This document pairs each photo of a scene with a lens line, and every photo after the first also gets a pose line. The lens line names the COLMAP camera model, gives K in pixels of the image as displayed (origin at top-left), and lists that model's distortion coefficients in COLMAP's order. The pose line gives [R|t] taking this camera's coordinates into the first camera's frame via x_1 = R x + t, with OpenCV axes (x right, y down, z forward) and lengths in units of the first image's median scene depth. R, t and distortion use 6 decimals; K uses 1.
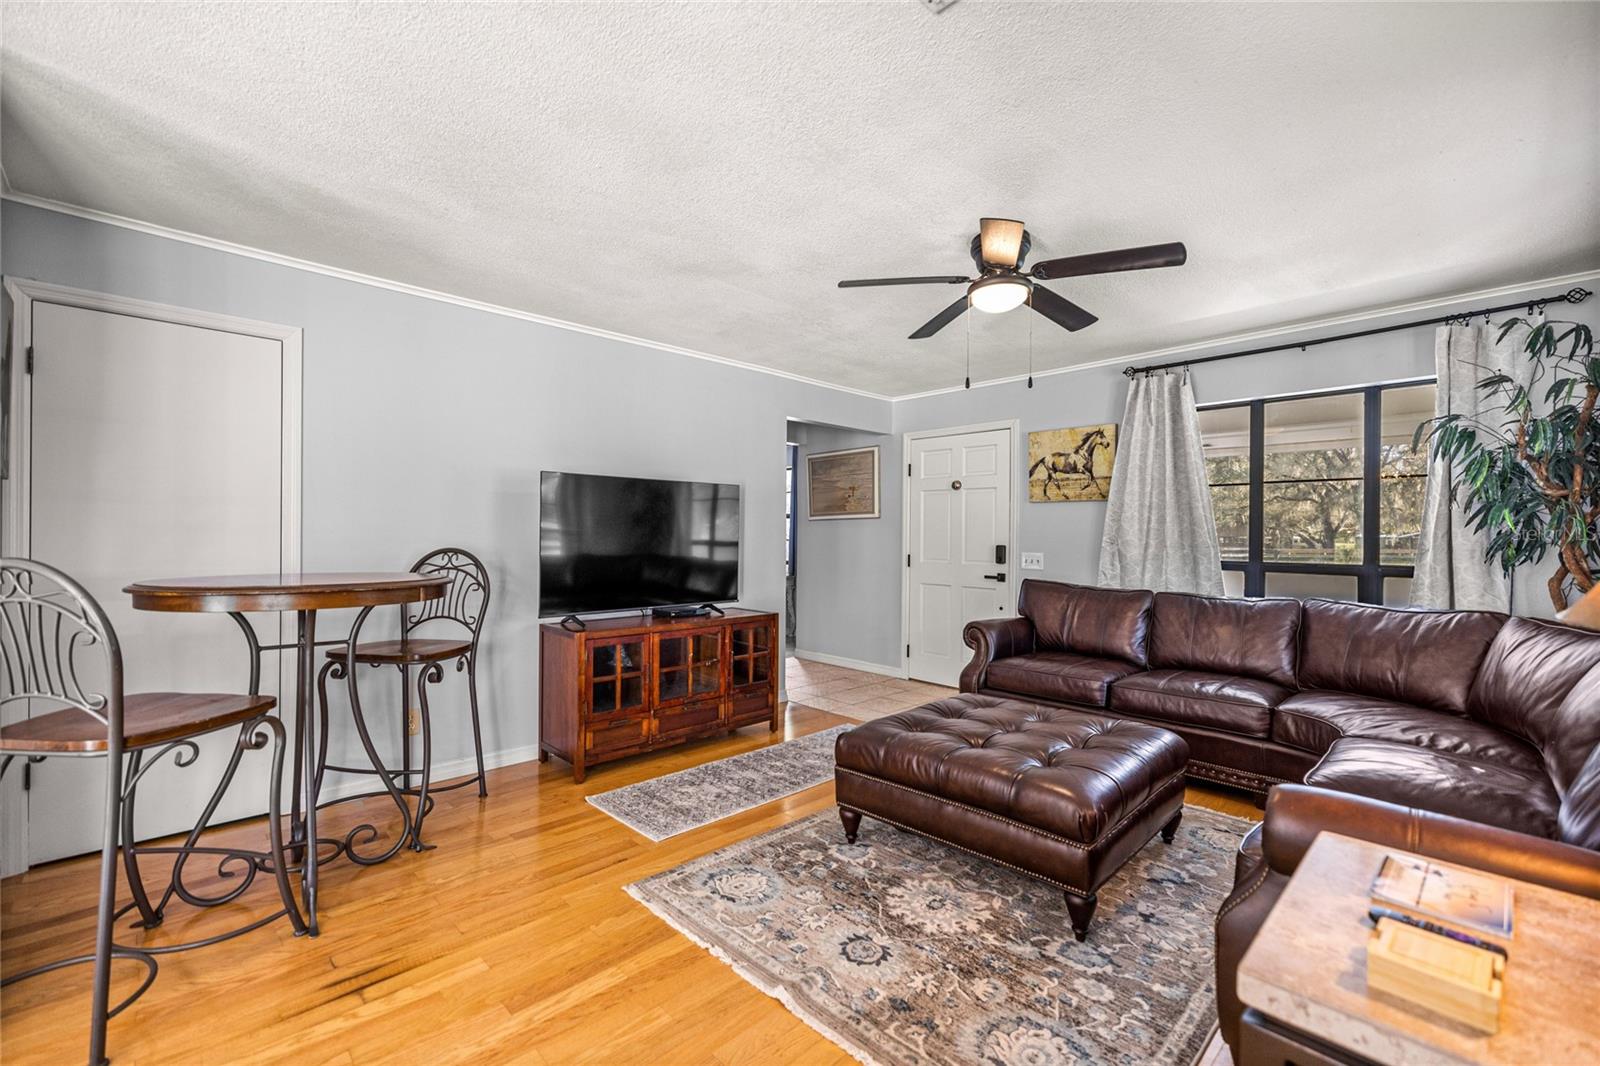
lens RADIAL K [[674.8, 0, 799.7], [0, 674.8, 537.9], [0, 0, 1]] dist [-0.000537, -0.000013]
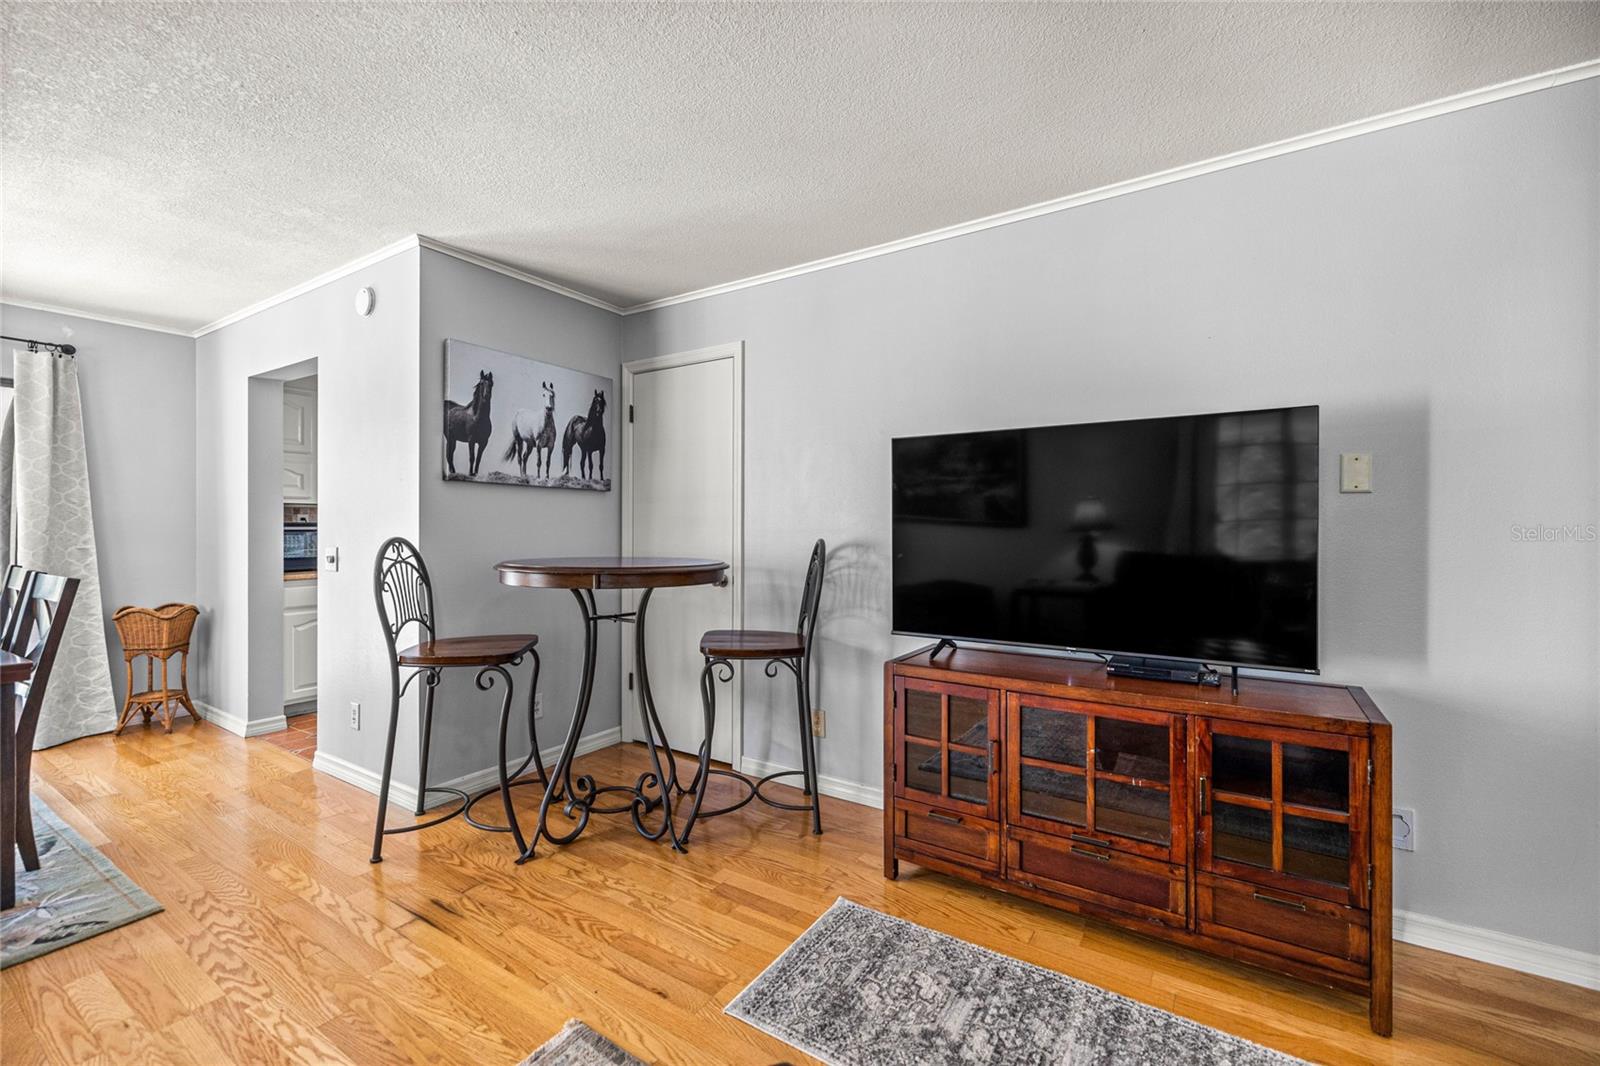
lens RADIAL K [[674.8, 0, 799.7], [0, 674.8, 523.5], [0, 0, 1]] dist [-0.000537, -0.000013]
pose [[0.220774, -0.001042, -0.975324, 0.341408], [-0.001829, 0.999997, -0.001482, -0.004247], [0.975323, 0.002111, 0.220771, 0.755743]]
